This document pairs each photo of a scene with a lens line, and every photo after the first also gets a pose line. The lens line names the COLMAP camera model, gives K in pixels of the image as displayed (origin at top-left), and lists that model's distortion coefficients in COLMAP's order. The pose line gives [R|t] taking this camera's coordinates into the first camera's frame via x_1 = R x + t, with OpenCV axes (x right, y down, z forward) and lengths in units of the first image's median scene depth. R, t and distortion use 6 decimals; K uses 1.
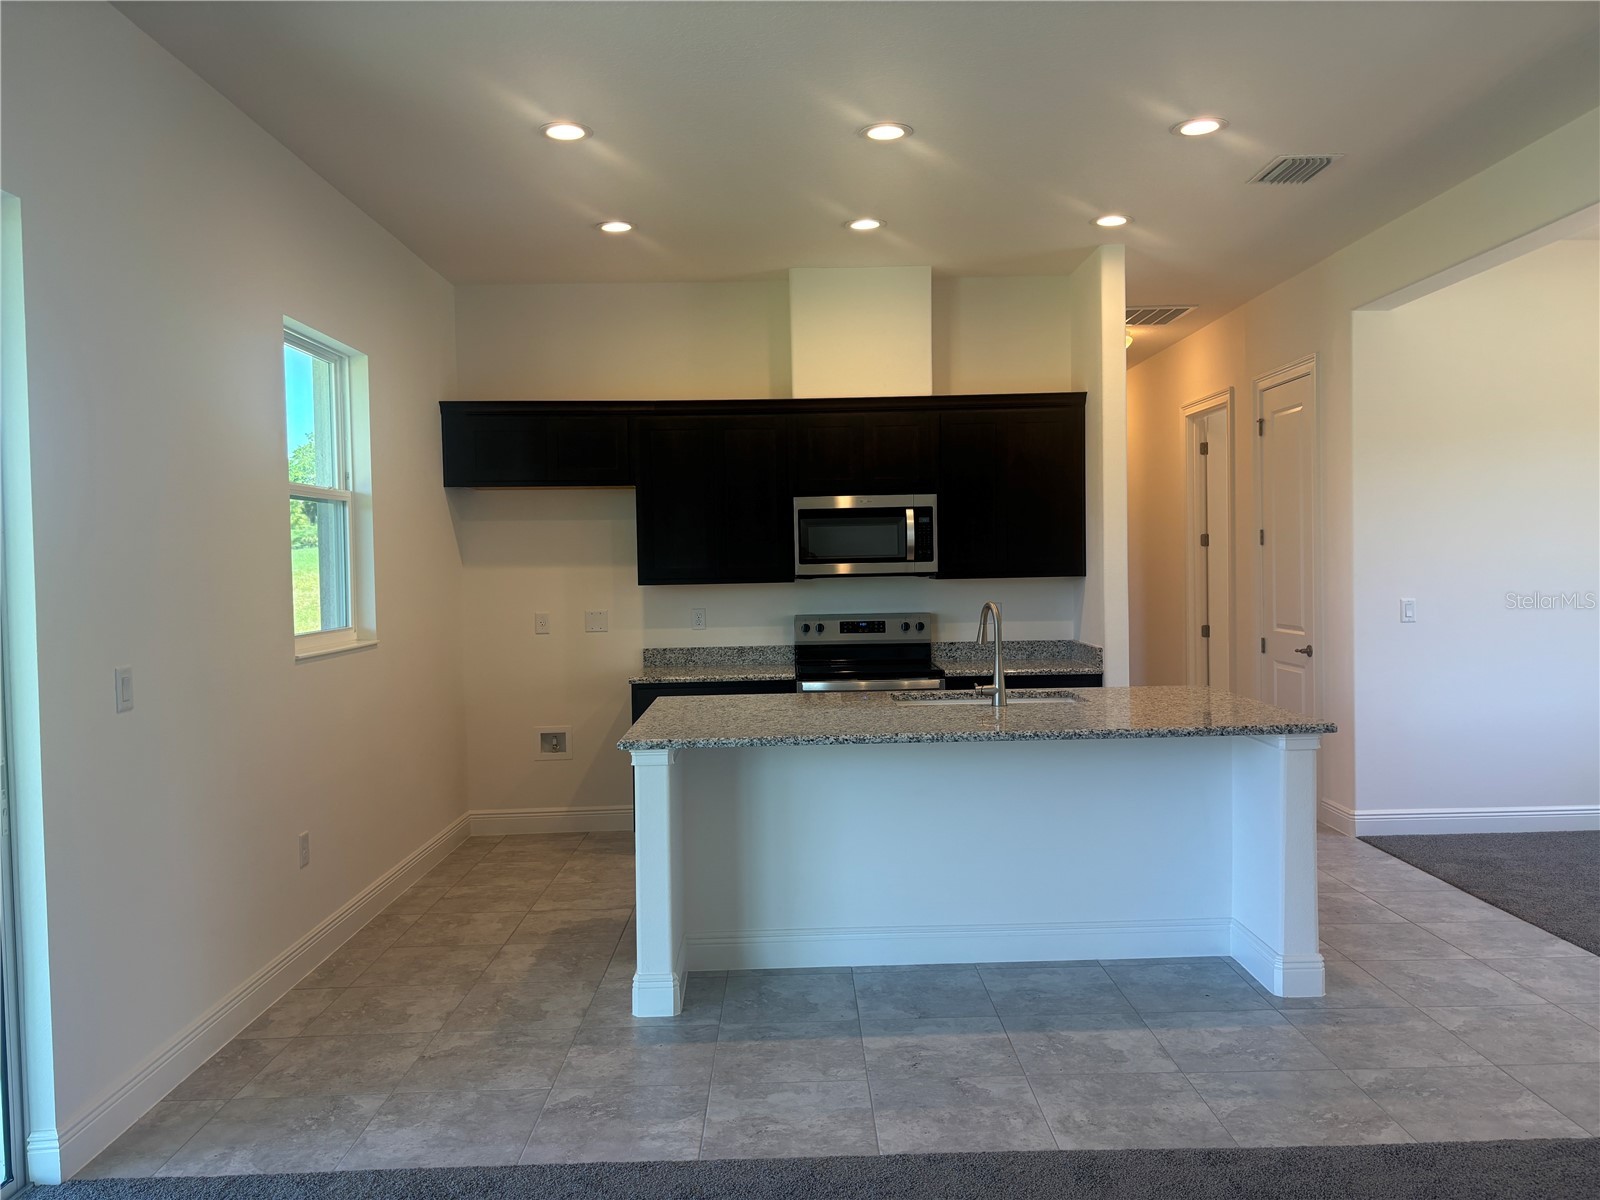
lens RADIAL K [[1212.8, 0, 819.4], [0, 1212.8, 586.0], [0, 0, 1]] dist [0.051826, -0.060118]
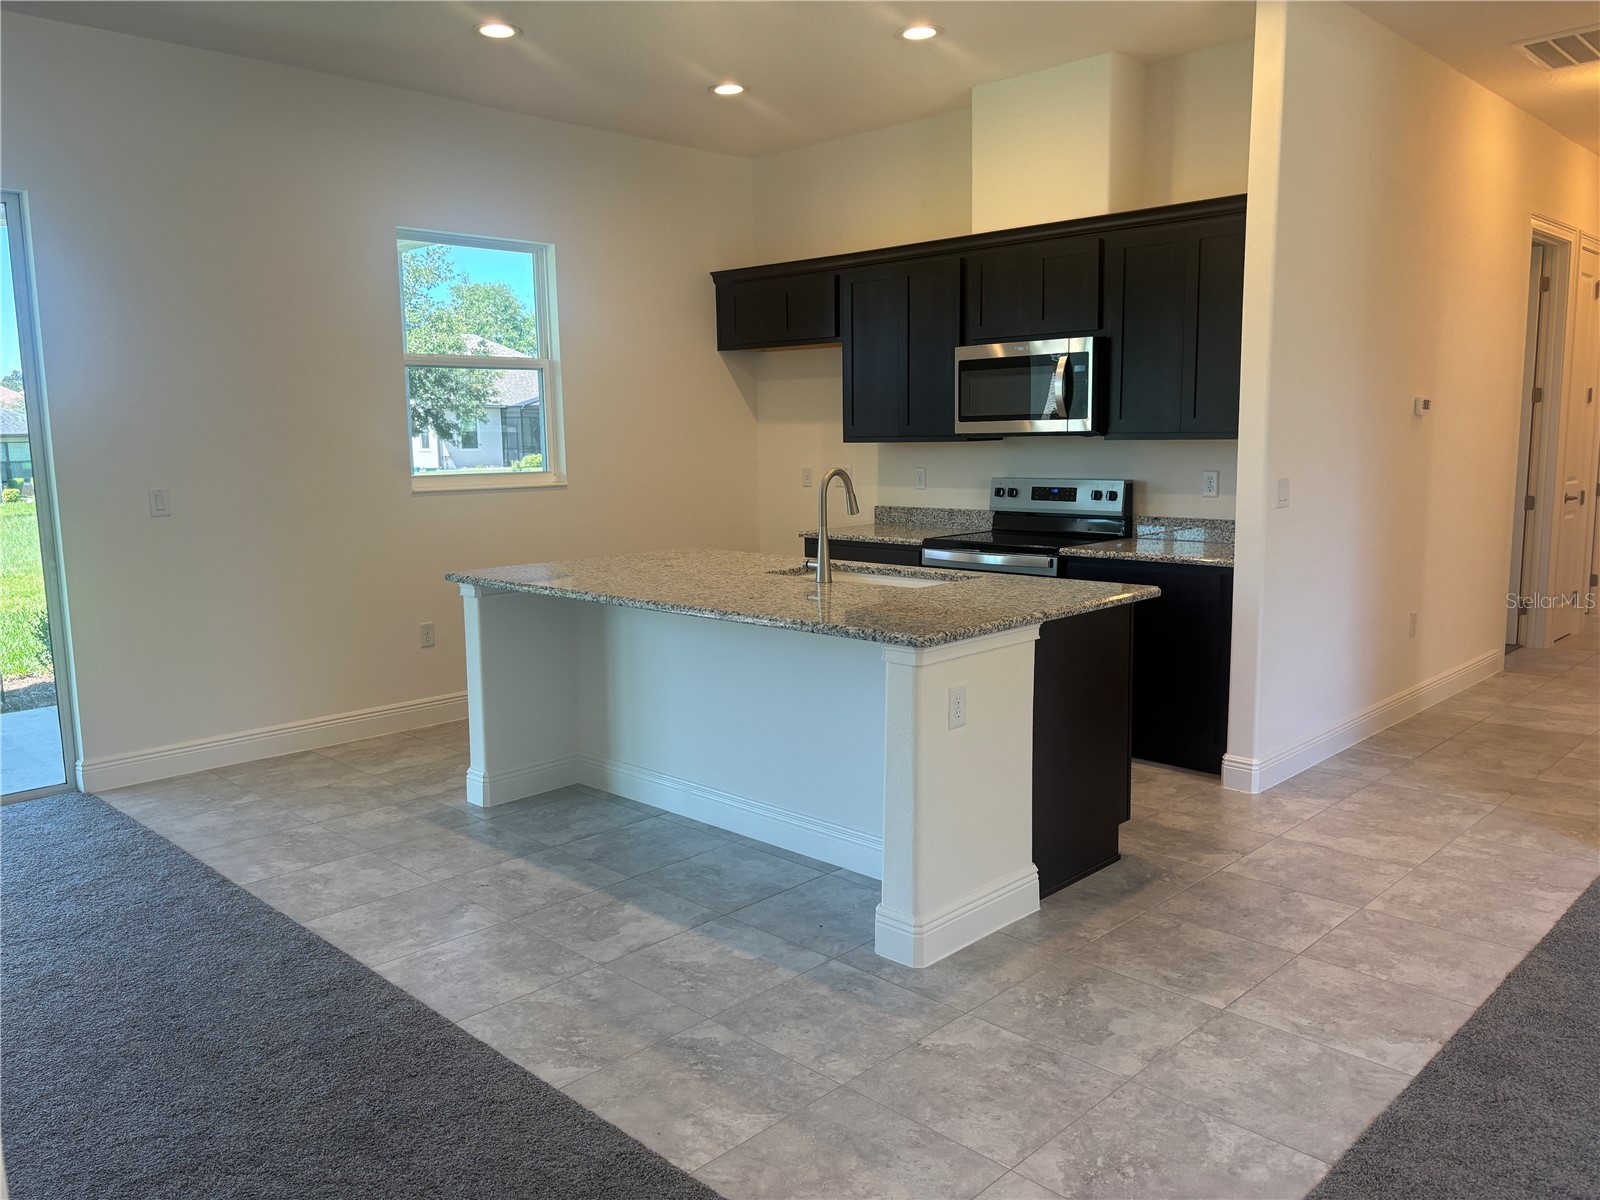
lens RADIAL K [[1212.8, 0, 797.7], [0, 1212.8, 607.6], [0, 0, 1]] dist [0.051826, -0.060118]
pose [[0.697339, 0.112115, -0.707918, 0.717217], [-0.013851, 0.989614, 0.143084, -0.010914], [0.716607, -0.089973, 0.691649, 0.327369]]
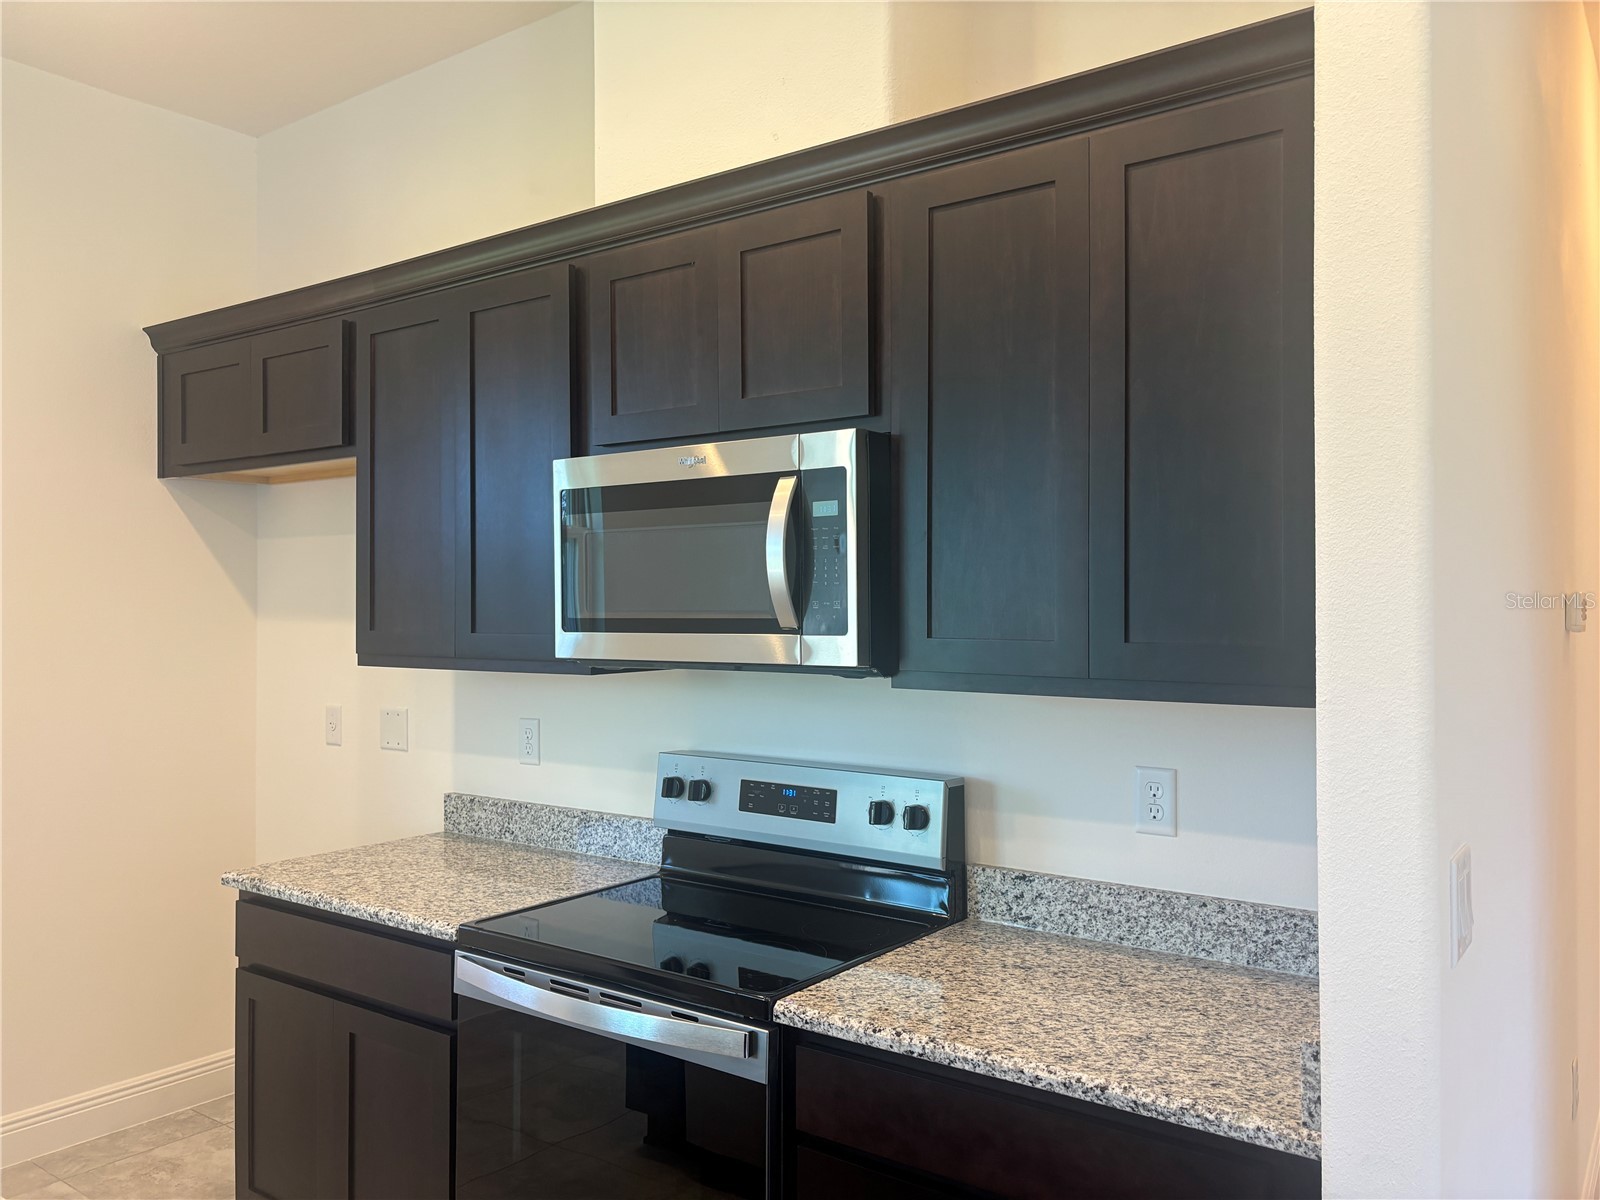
lens RADIAL K [[1212.8, 0, 802.0], [0, 1212.8, 594.6], [0, 0, 1]] dist [0.051826, -0.060118]
pose [[0.793105, 0.011827, -0.608970, 0.357113], [-0.024921, 0.999604, -0.013043, -0.033771], [0.608575, 0.025521, 0.793086, 0.928684]]
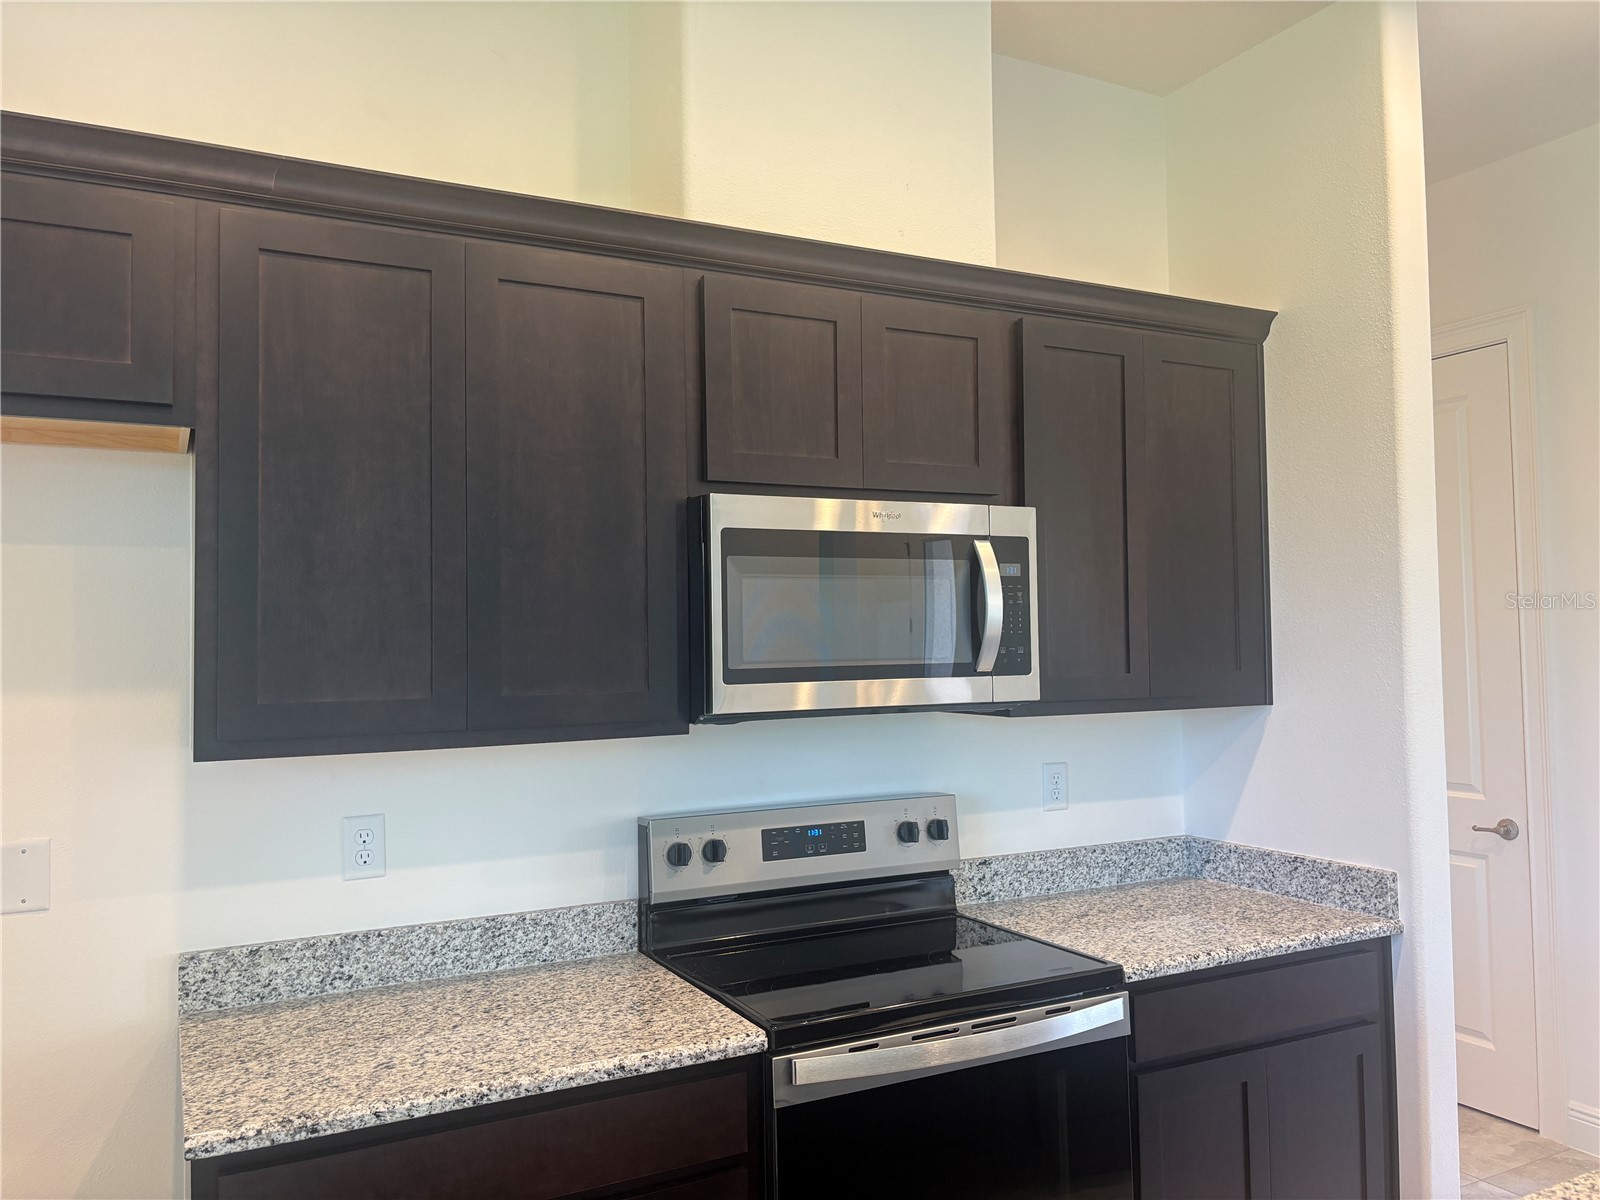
lens RADIAL K [[1212.8, 0, 808.0], [0, 1212.8, 598.9], [0, 0, 1]] dist [0.051826, -0.060118]
pose [[0.896425, 0.022484, 0.442624, -0.189170], [0.007089, 0.997857, -0.065045, -0.024913], [-0.443138, 0.061446, 0.894345, 0.851155]]
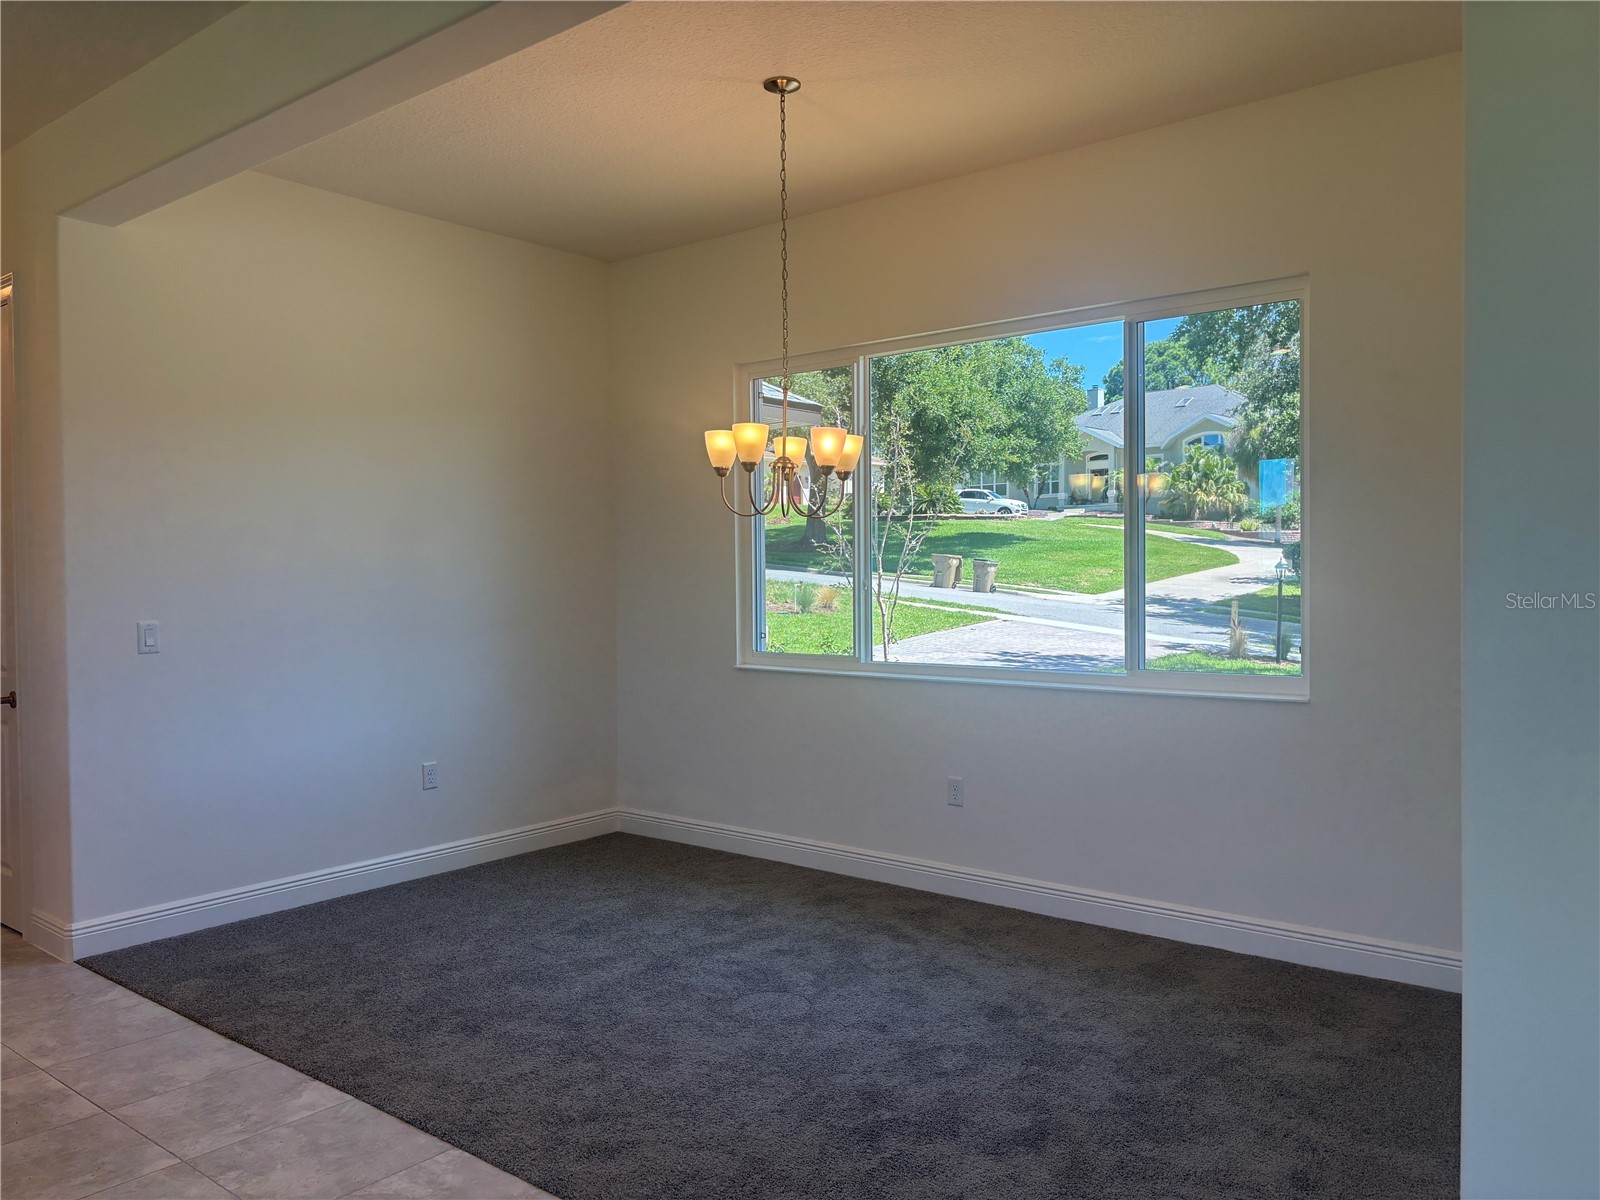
lens RADIAL K [[1212.8, 0, 807.5], [0, 1212.8, 590.5], [0, 0, 1]] dist [0.051826, -0.060118]
pose [[0.647928, -0.002894, 0.761696, 0.216998], [0.016292, 0.999817, -0.010060, 0.006962], [-0.761528, 0.018927, 0.647856, 0.267192]]
